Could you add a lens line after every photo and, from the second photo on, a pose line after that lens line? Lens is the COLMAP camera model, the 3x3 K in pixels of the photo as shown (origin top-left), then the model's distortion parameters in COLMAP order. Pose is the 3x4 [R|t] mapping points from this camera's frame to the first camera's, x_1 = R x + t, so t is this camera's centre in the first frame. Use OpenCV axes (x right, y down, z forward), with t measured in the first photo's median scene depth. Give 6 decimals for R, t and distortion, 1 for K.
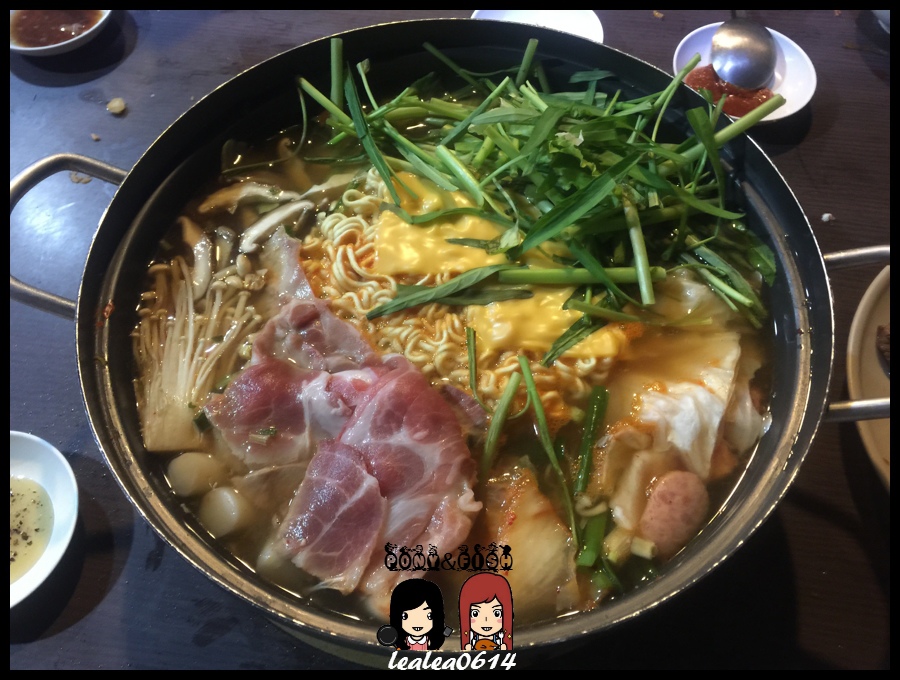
lens RADIAL K [[751.0, 0, 449.4], [0, 751.0, 326.4], [0, 0, 1]] dist [0.104324, -0.174533]
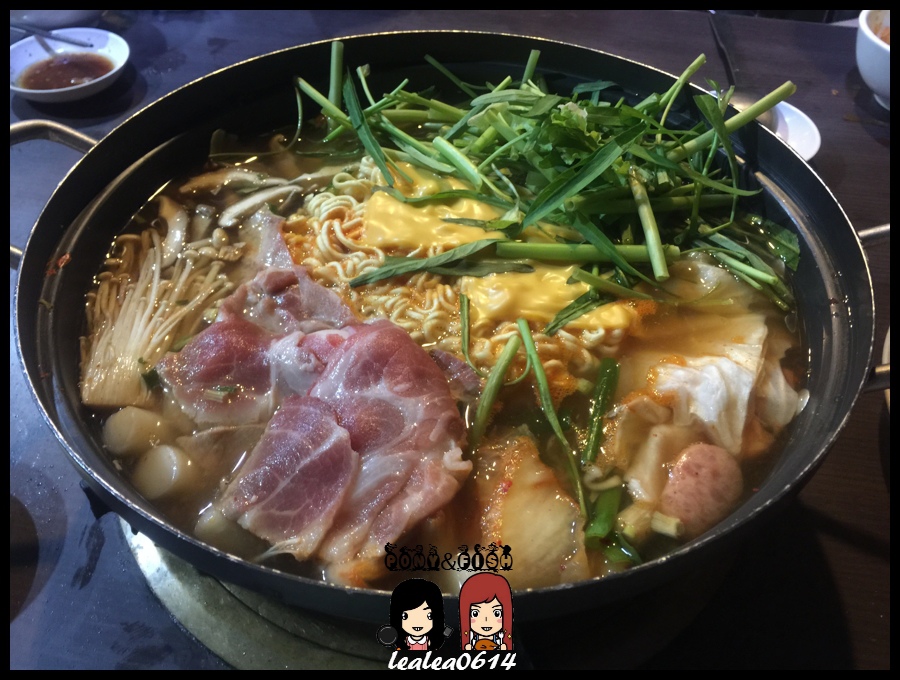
lens RADIAL K [[751.0, 0, 449.4], [0, 751.0, 326.4], [0, 0, 1]] dist [0.104324, -0.174533]
pose [[0.999601, 0.027359, -0.006973, 0.017740], [-0.028224, 0.974706, -0.221703, 0.236975], [0.000731, 0.221811, 0.975089, 0.131220]]
